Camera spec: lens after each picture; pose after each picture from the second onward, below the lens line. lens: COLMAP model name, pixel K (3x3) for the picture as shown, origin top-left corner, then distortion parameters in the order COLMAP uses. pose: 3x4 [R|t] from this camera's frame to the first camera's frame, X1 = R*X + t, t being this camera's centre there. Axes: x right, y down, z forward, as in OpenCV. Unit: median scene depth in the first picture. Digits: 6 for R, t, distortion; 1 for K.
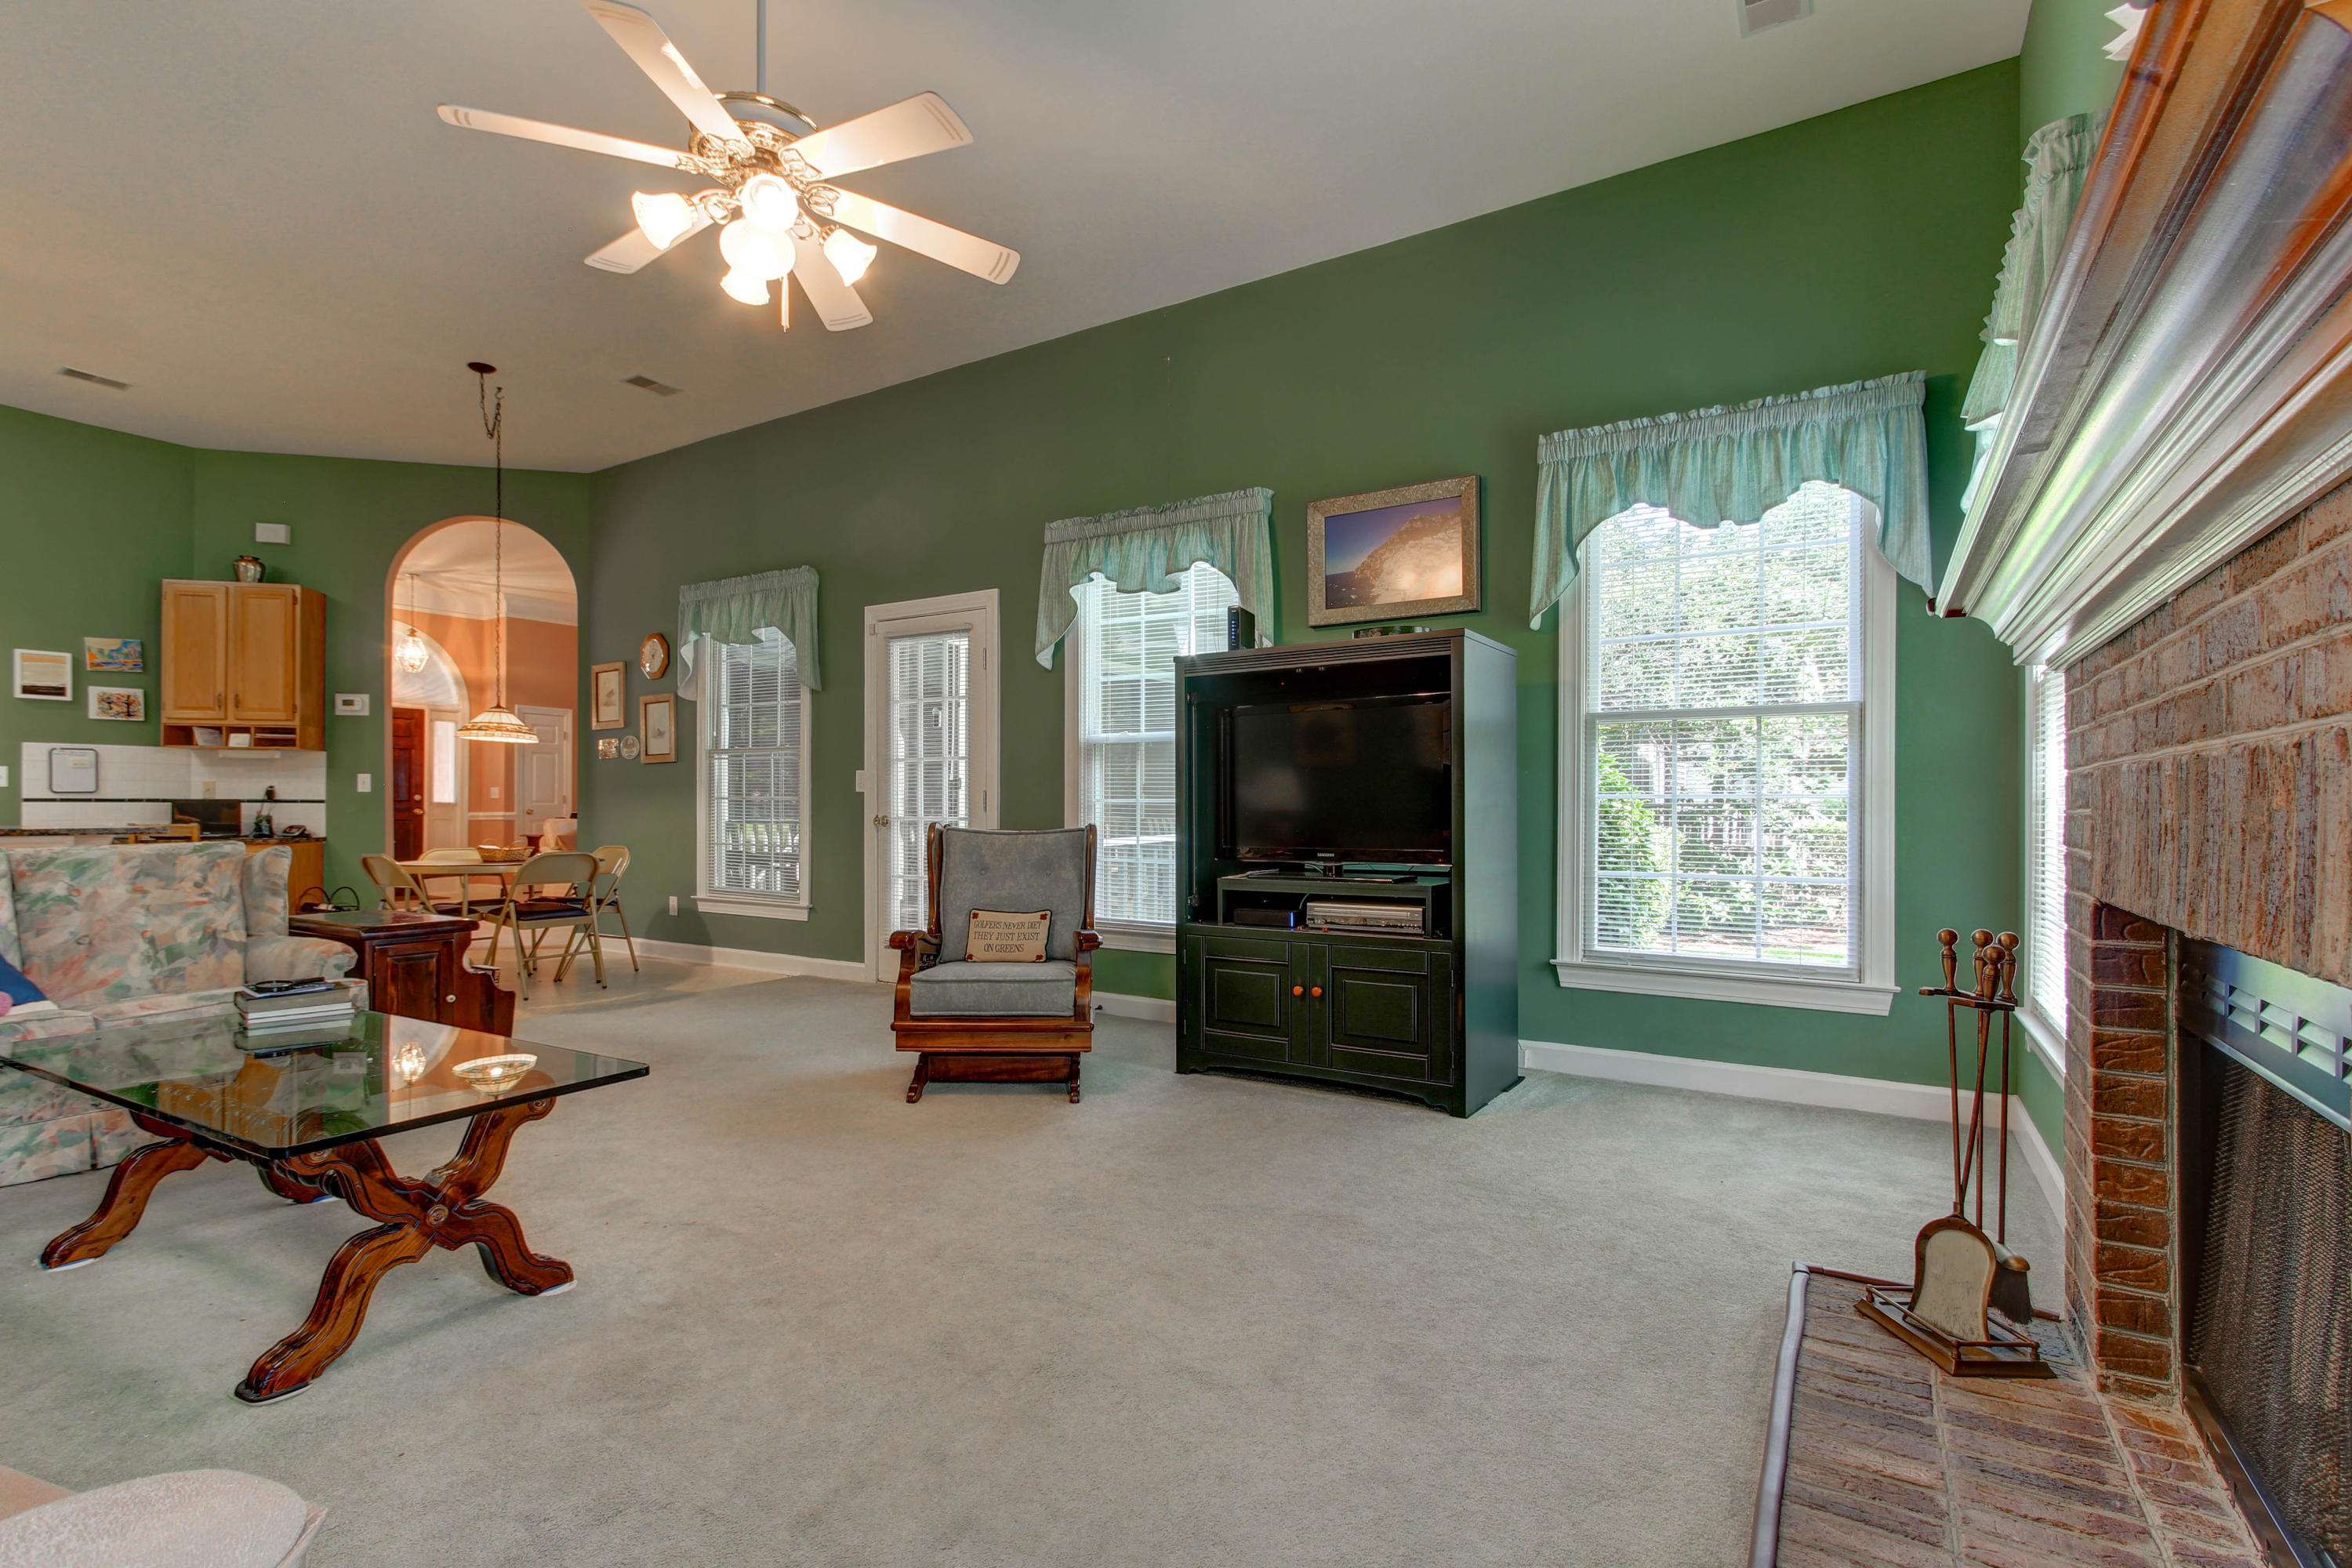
lens RADIAL K [[1098.7, 0, 1168.1], [0, 1098.7, 788.9], [0, 0, 1]] dist [-0.002431, 0.000532]
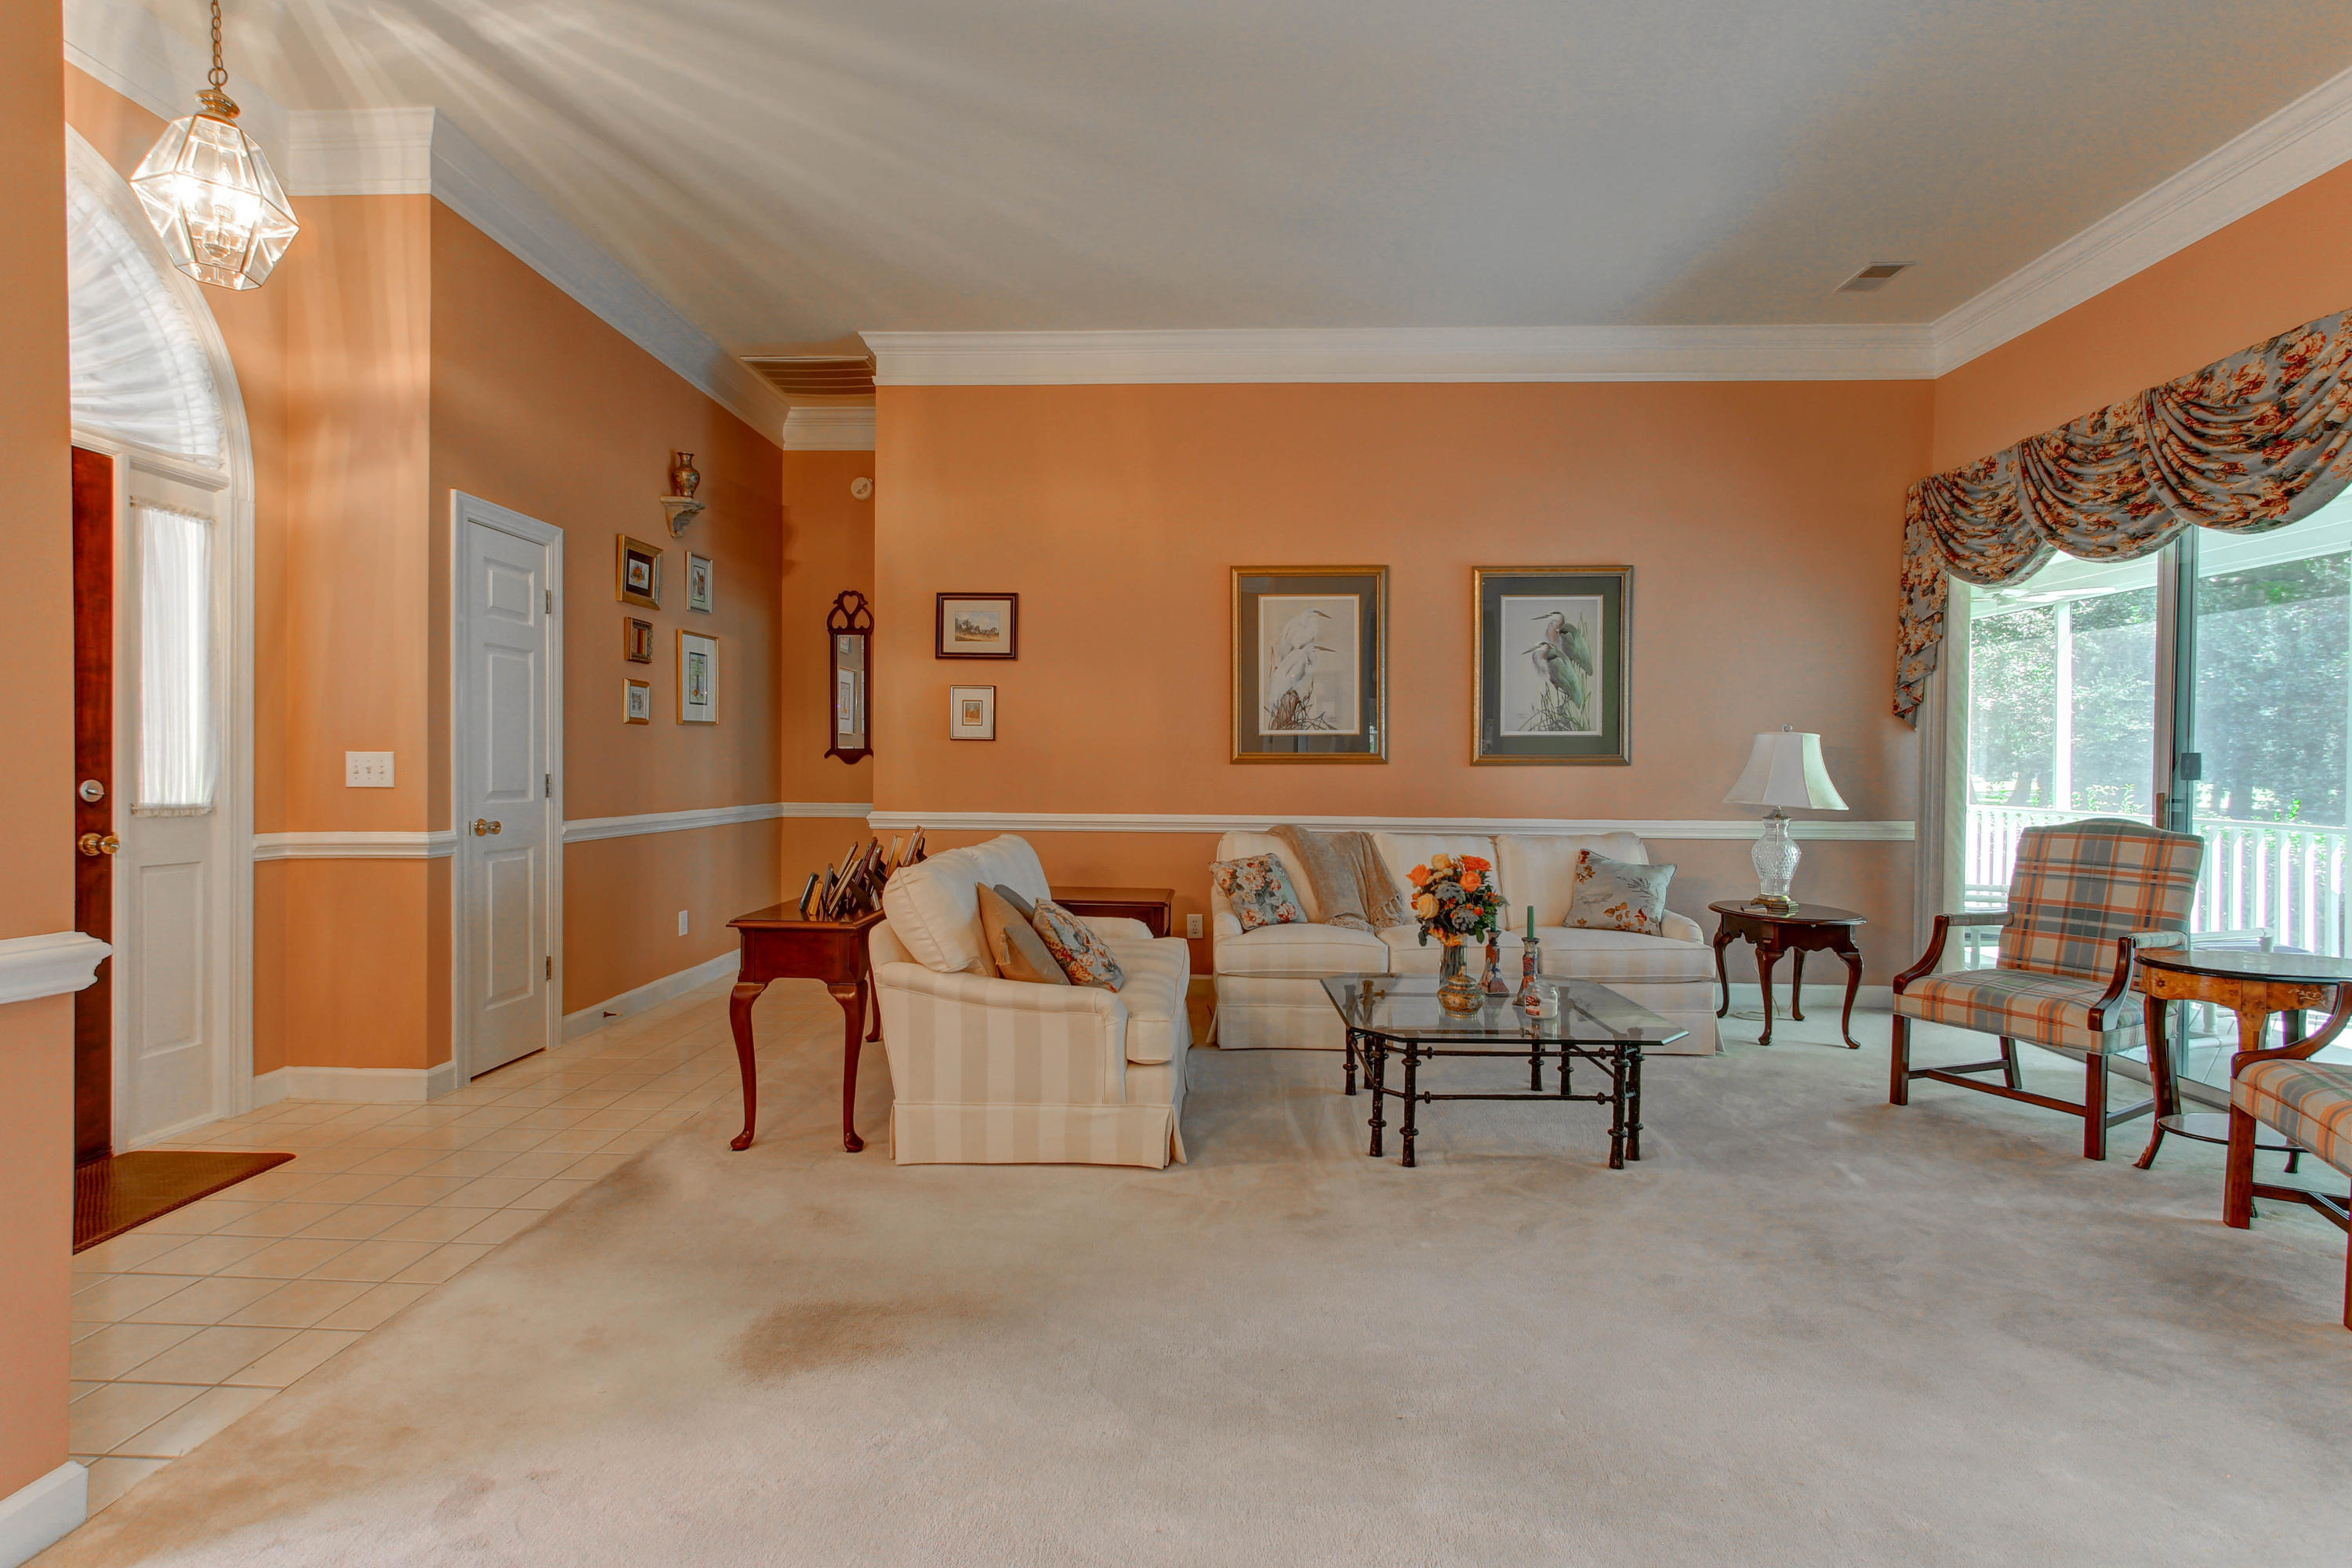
lens RADIAL K [[1098.7, 0, 1168.1], [0, 1098.7, 788.9], [0, 0, 1]] dist [-0.002431, 0.000532]
pose [[0.867018, -0.004235, 0.498259, -0.990859], [-0.014940, 0.999293, 0.034490, -0.008499], [-0.498053, -0.037348, 0.866342, 1.078607]]
